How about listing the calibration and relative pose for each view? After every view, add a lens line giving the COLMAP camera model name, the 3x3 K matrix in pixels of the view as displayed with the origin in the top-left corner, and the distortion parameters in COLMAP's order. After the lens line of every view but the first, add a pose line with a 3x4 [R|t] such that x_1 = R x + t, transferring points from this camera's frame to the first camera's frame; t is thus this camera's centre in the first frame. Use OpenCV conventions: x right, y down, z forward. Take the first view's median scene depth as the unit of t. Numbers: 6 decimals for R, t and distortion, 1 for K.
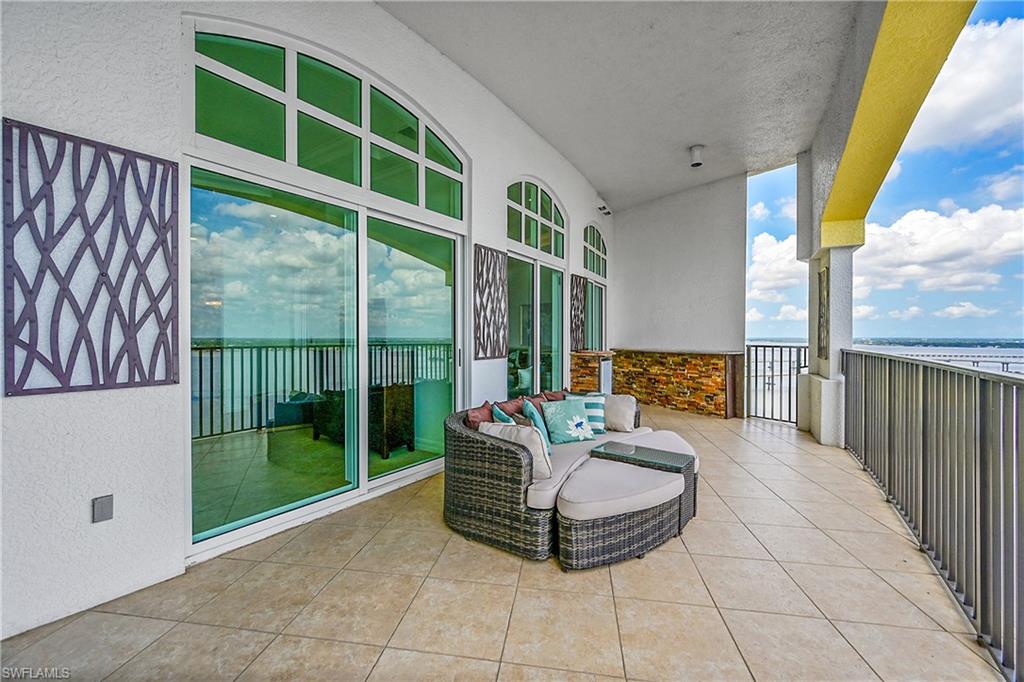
lens RADIAL K [[408.5, 0, 512.0], [0, 408.5, 341.0], [0, 0, 1]] dist [0.001118, 0.000100]
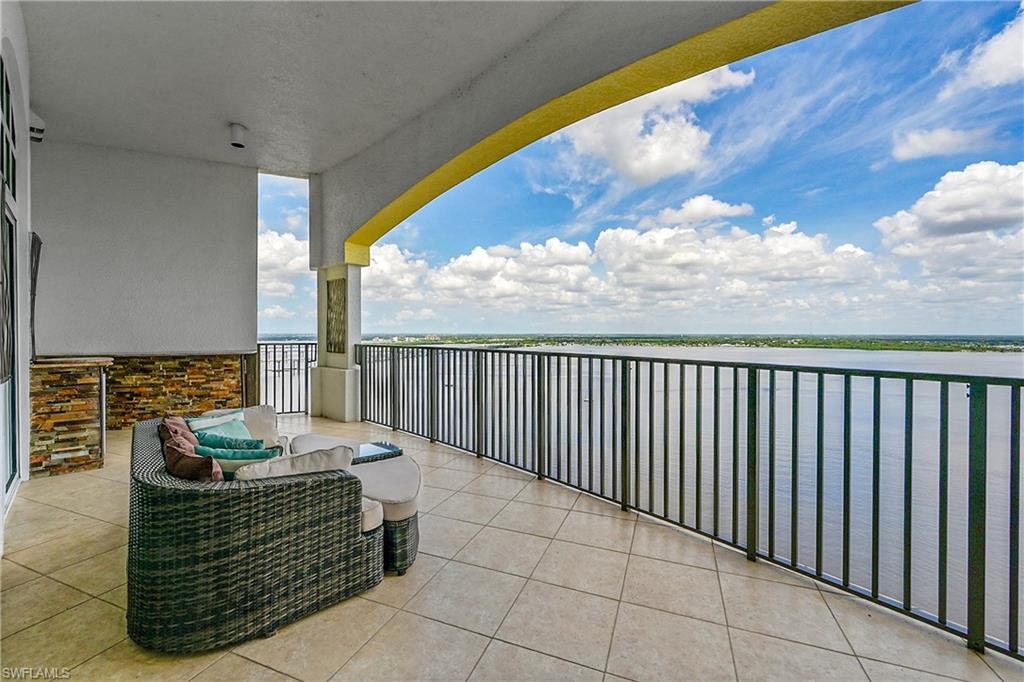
lens RADIAL K [[425.4, 0, 508.1], [0, 425.4, 337.5], [0, 0, 1]] dist [0.001431, 0.000053]
pose [[0.231479, -0.015284, 0.972720, -0.310366], [0.014565, 0.999819, 0.012243, -0.008752], [-0.972731, 0.011334, 0.231660, 0.192255]]
